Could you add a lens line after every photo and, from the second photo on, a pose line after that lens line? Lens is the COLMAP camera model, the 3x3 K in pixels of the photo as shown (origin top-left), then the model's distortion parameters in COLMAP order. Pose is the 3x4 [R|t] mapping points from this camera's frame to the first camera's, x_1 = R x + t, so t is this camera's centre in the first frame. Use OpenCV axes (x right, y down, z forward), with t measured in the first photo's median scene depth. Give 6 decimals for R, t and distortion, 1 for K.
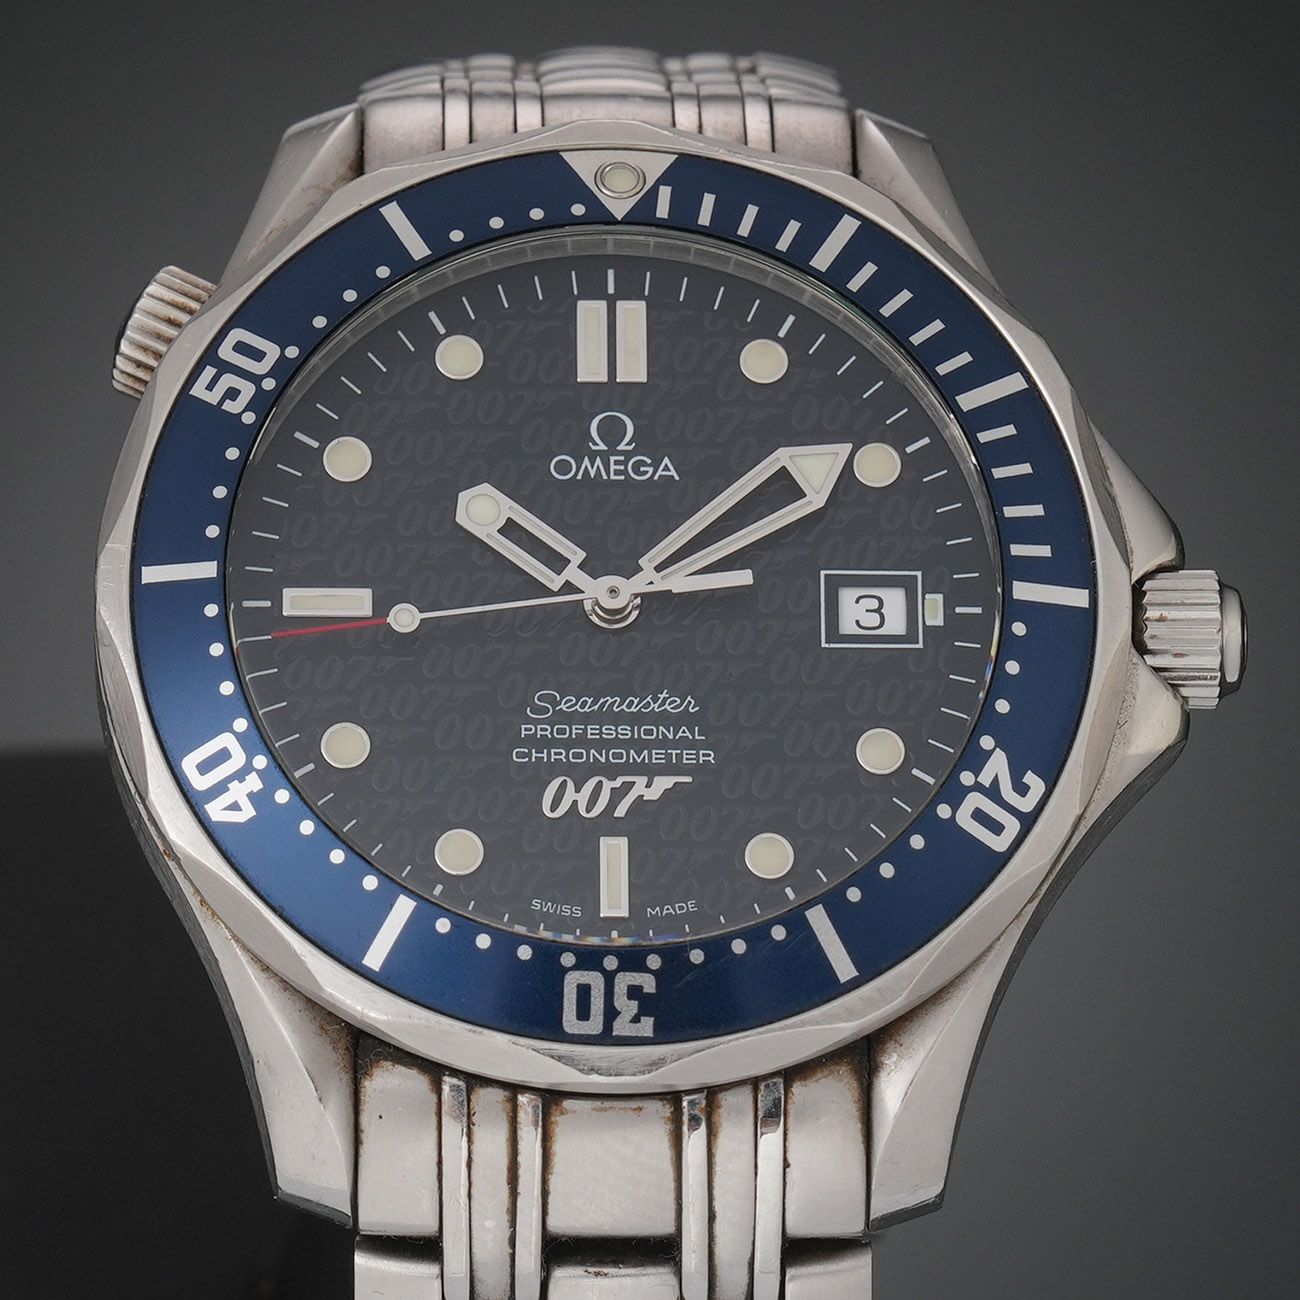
lens RADIAL K [[9691.7, 0, 650.0], [0, 9691.7, 650.0], [0, 0, 1]] dist [-0.422158, -17.471609]
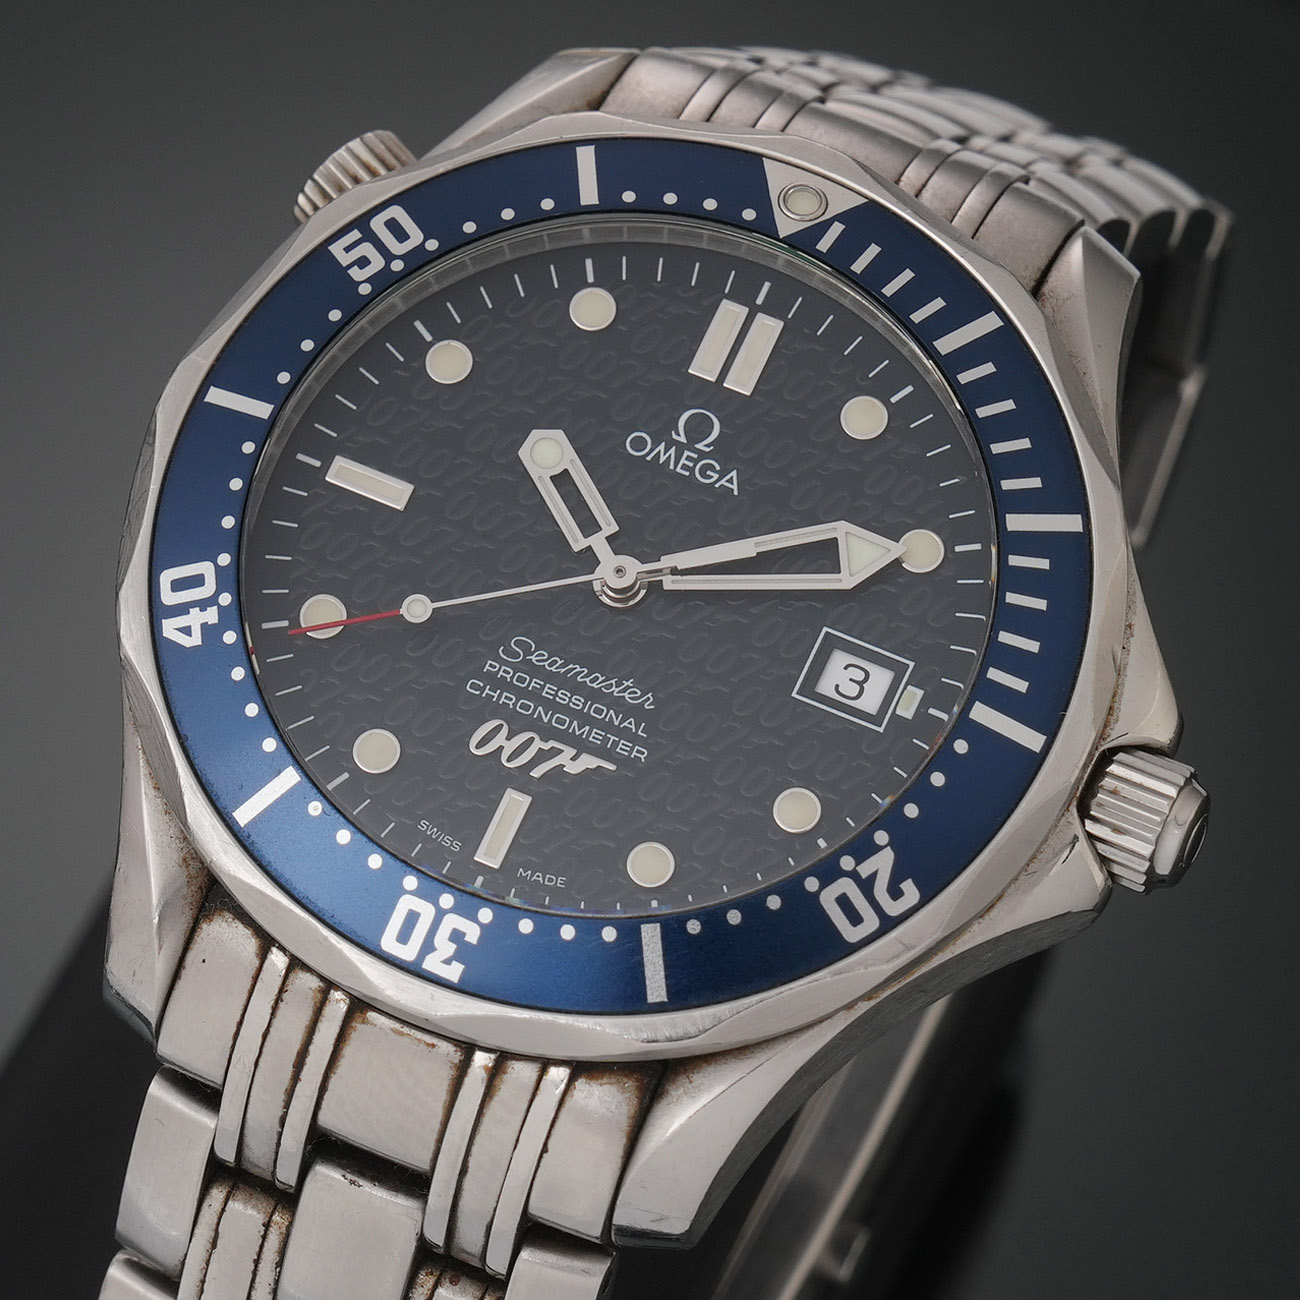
lens RADIAL K [[9691.7, 0, 650.0], [0, 9691.7, 650.0], [0, 0, 1]] dist [-0.422158, -17.471609]
pose [[0.903650, 0.357532, -0.235770, 0.243376], [-0.355991, 0.933119, 0.050591, -0.051181], [0.238089, 0.038215, 0.970491, 0.007482]]
